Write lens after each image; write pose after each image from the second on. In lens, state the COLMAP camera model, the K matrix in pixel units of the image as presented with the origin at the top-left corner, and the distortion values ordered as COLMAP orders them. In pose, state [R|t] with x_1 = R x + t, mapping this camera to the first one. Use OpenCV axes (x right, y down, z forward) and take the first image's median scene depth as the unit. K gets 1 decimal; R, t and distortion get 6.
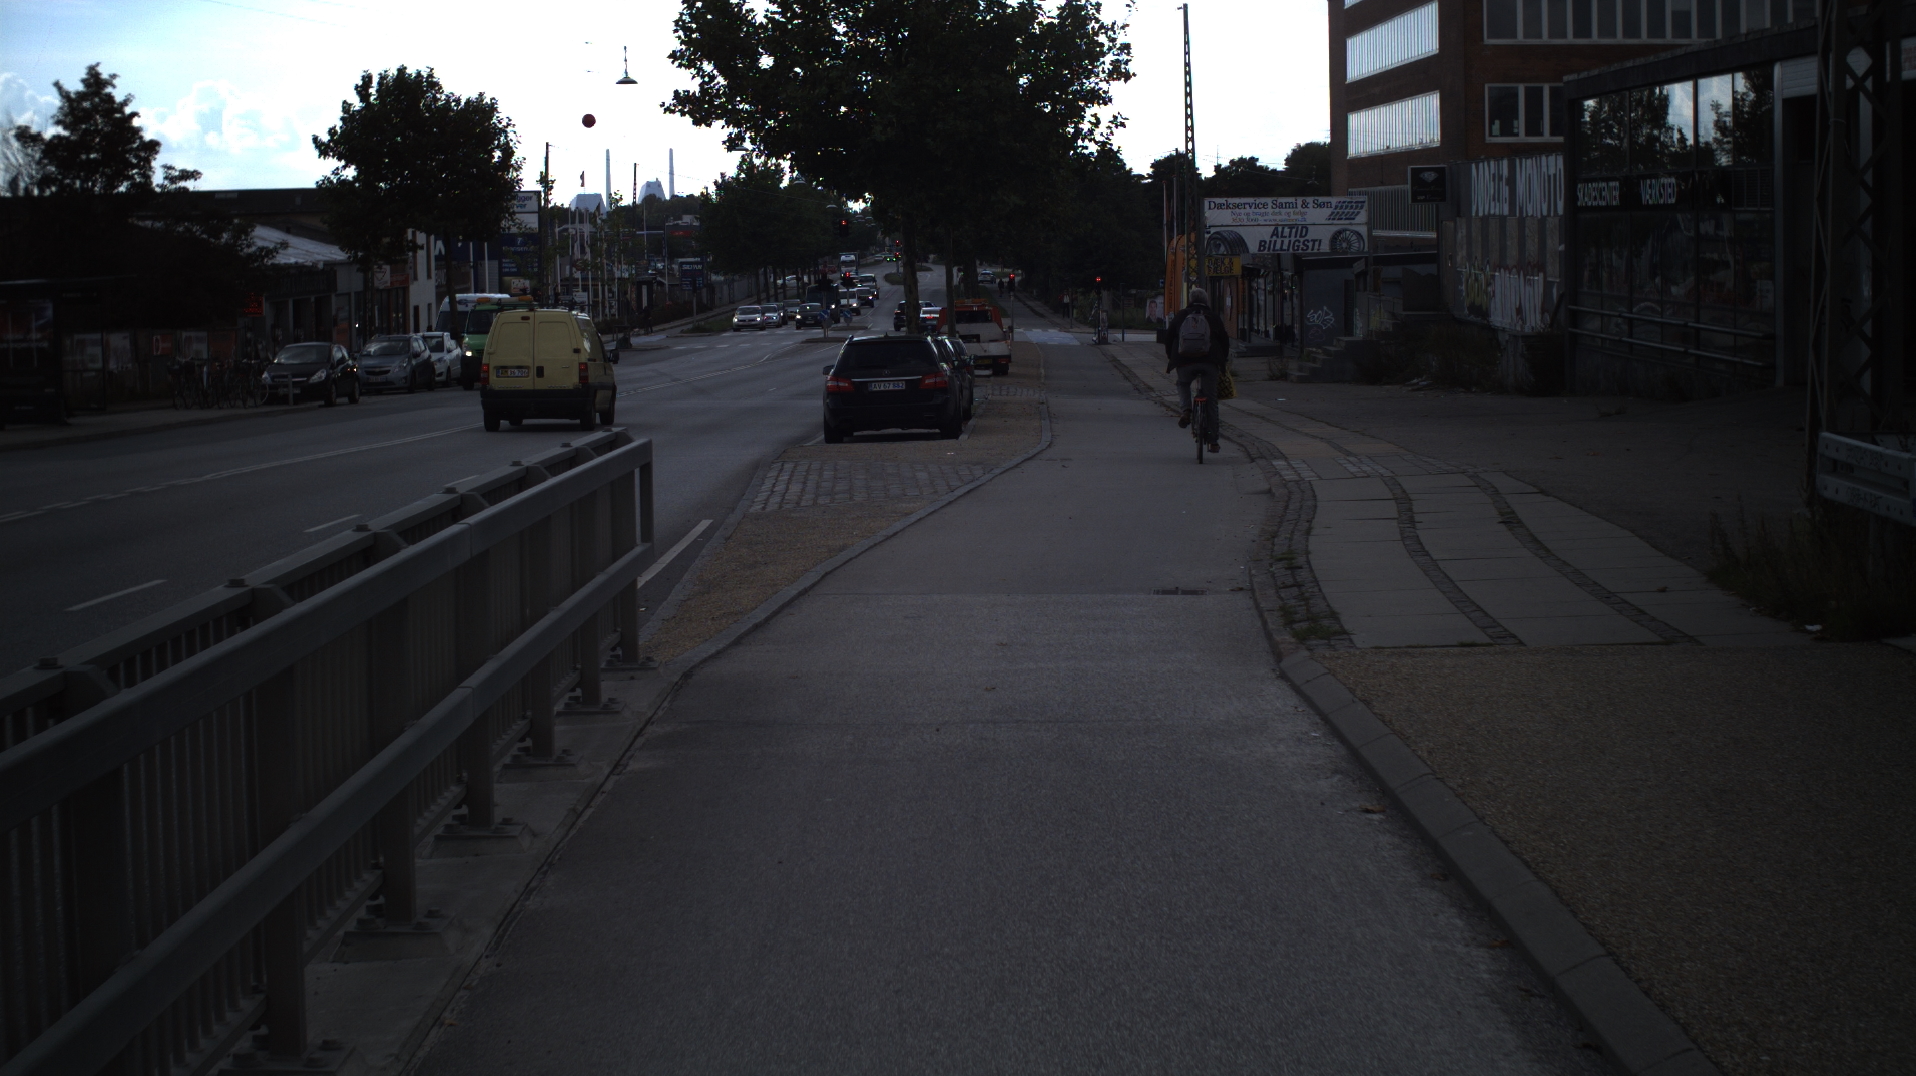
lens RADIAL K [[2630.4, 0, 958.0], [0, 2630.4, 538.0], [0, 0, 1]] dist [-0.143832, -0.043545]
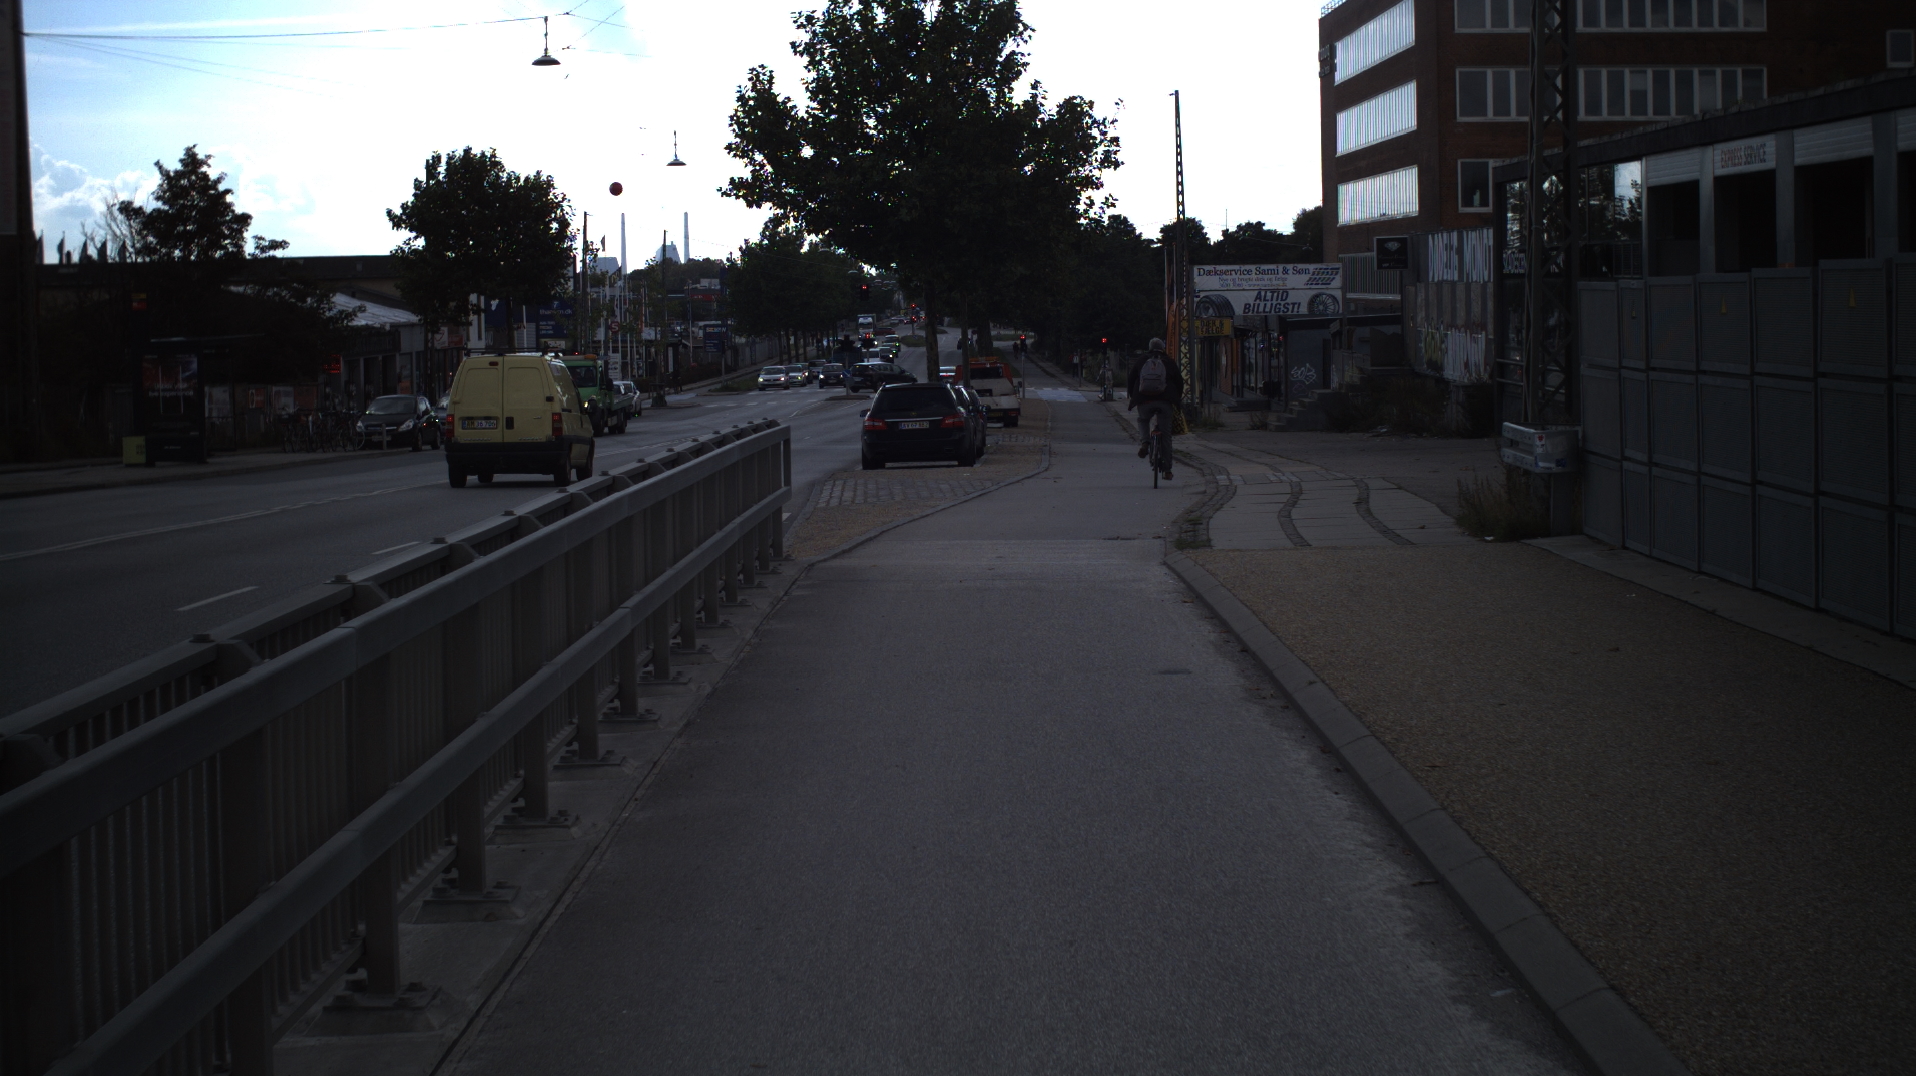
lens RADIAL K [[2630.4, 0, 958.0], [0, 2630.4, 538.0], [0, 0, 1]] dist [-0.143832, -0.043545]
pose [[0.999984, -0.001161, -0.005578, 0.000016], [0.001028, 0.999716, -0.023799, 0.011659], [0.005604, 0.023793, 0.999701, -0.106151]]
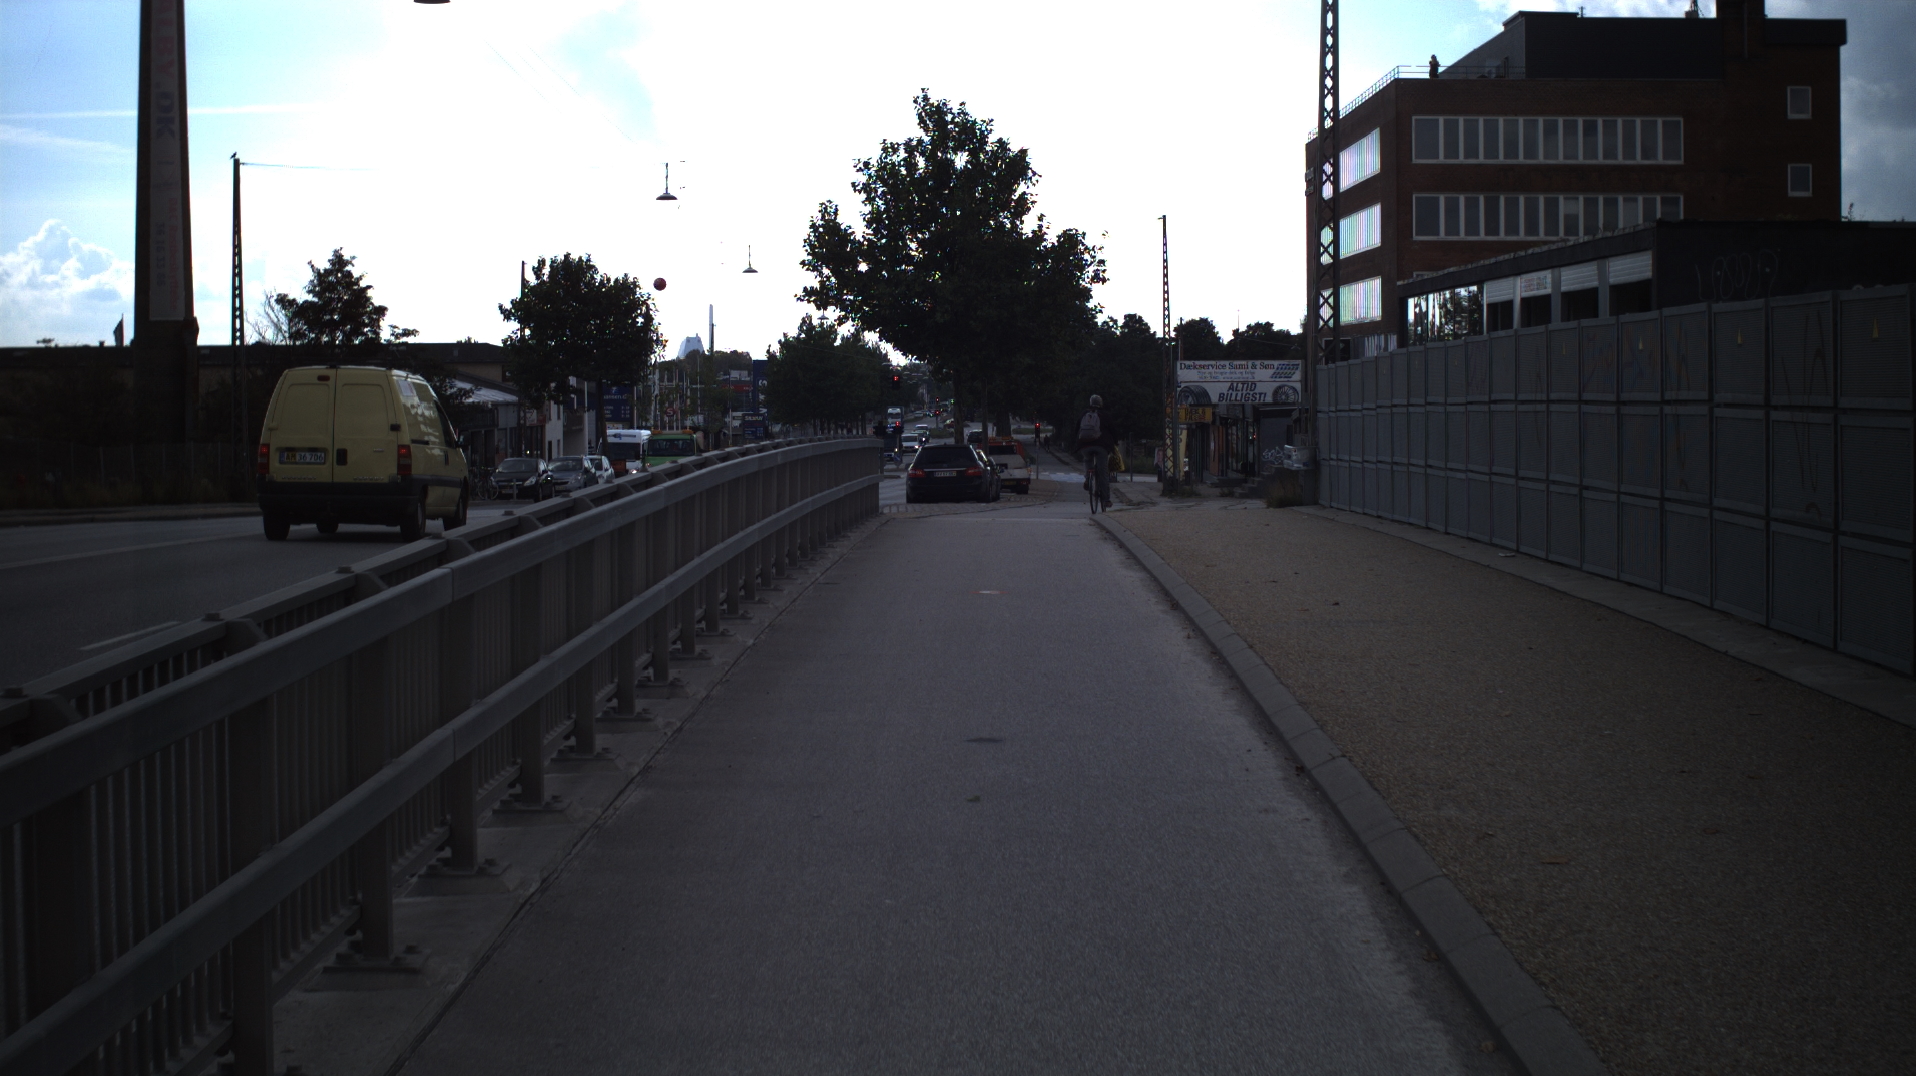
lens RADIAL K [[2630.4, 0, 958.0], [0, 2630.4, 538.0], [0, 0, 1]] dist [-0.143832, -0.043545]
pose [[0.999836, 0.012028, -0.013562, 0.001989], [-0.012821, 0.998120, -0.059934, 0.040176], [0.012816, 0.060098, 0.998110, -0.317779]]
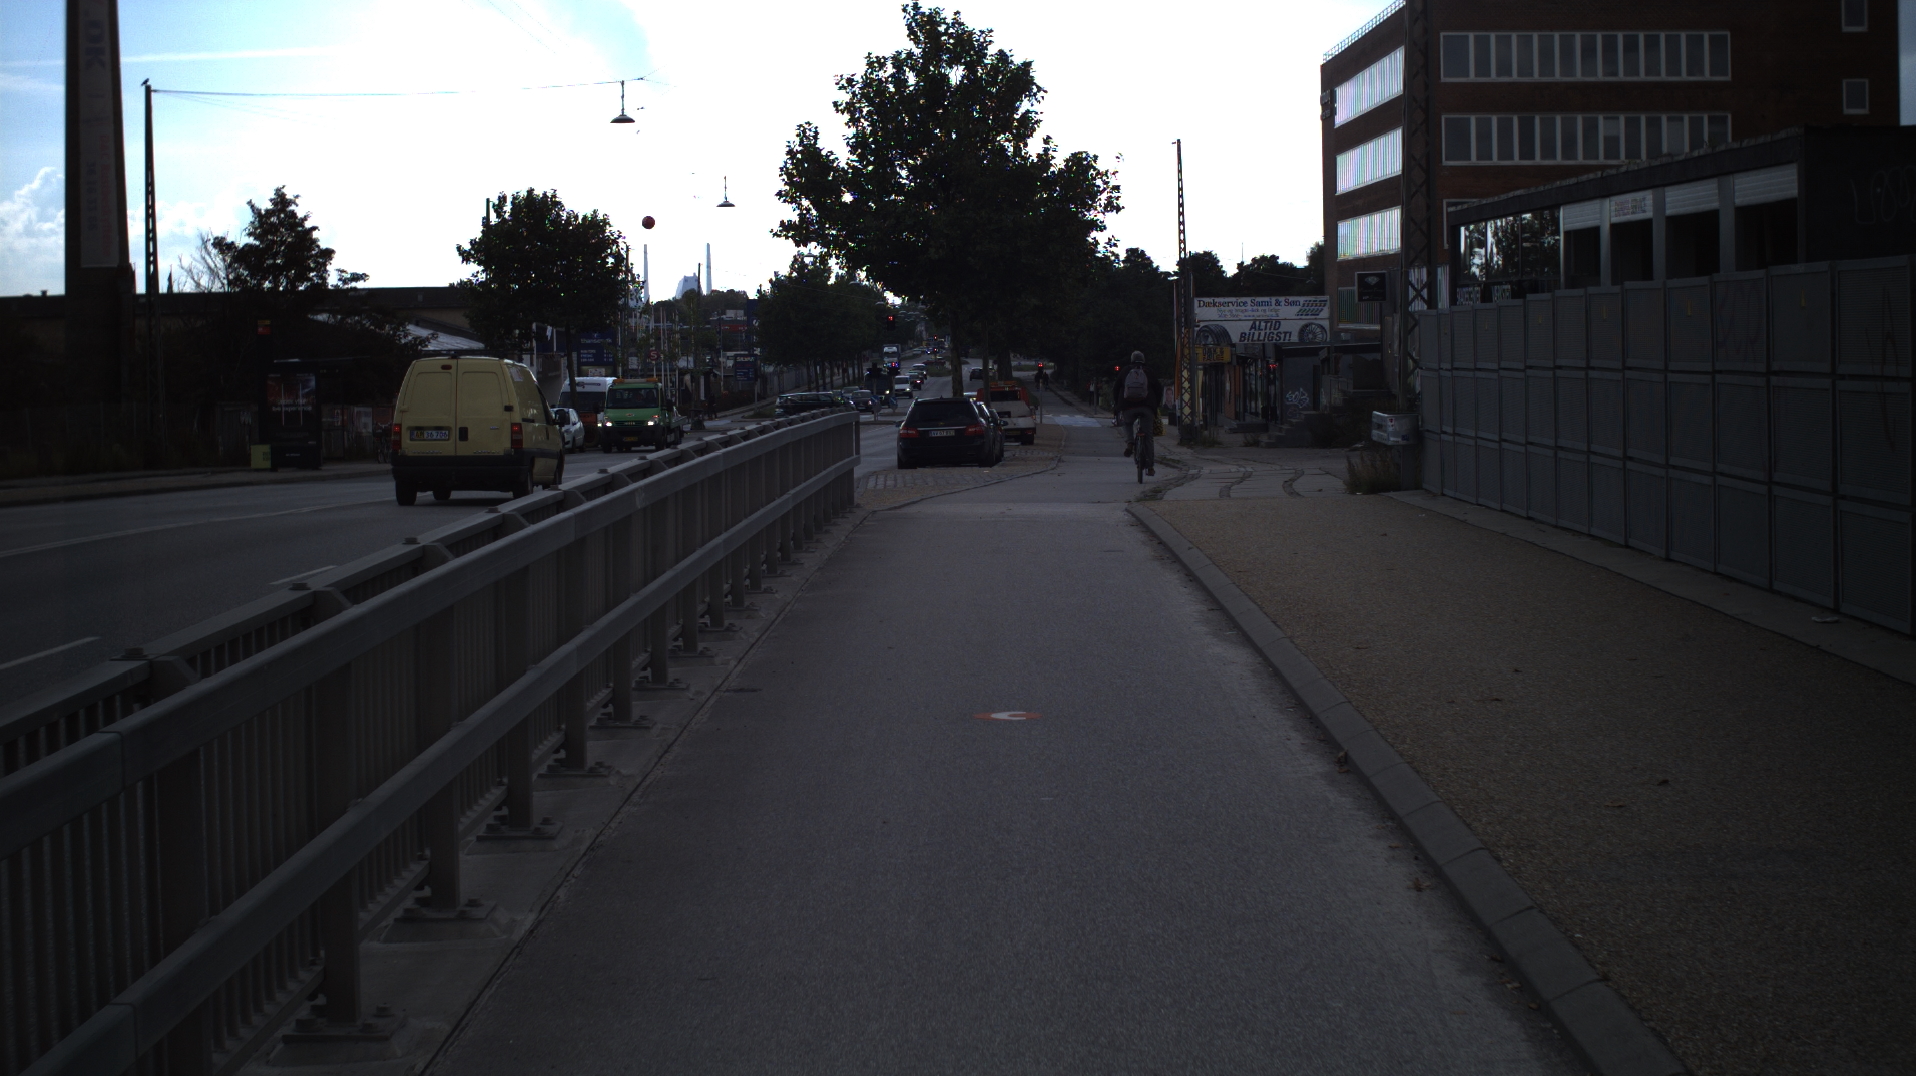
lens RADIAL K [[2630.4, 0, 958.0], [0, 2630.4, 538.0], [0, 0, 1]] dist [-0.143832, -0.043545]
pose [[0.999907, 0.000909, -0.013595, 0.000690], [-0.001395, 0.999358, -0.035808, 0.025133], [0.013554, 0.035824, 0.999266, -0.212468]]
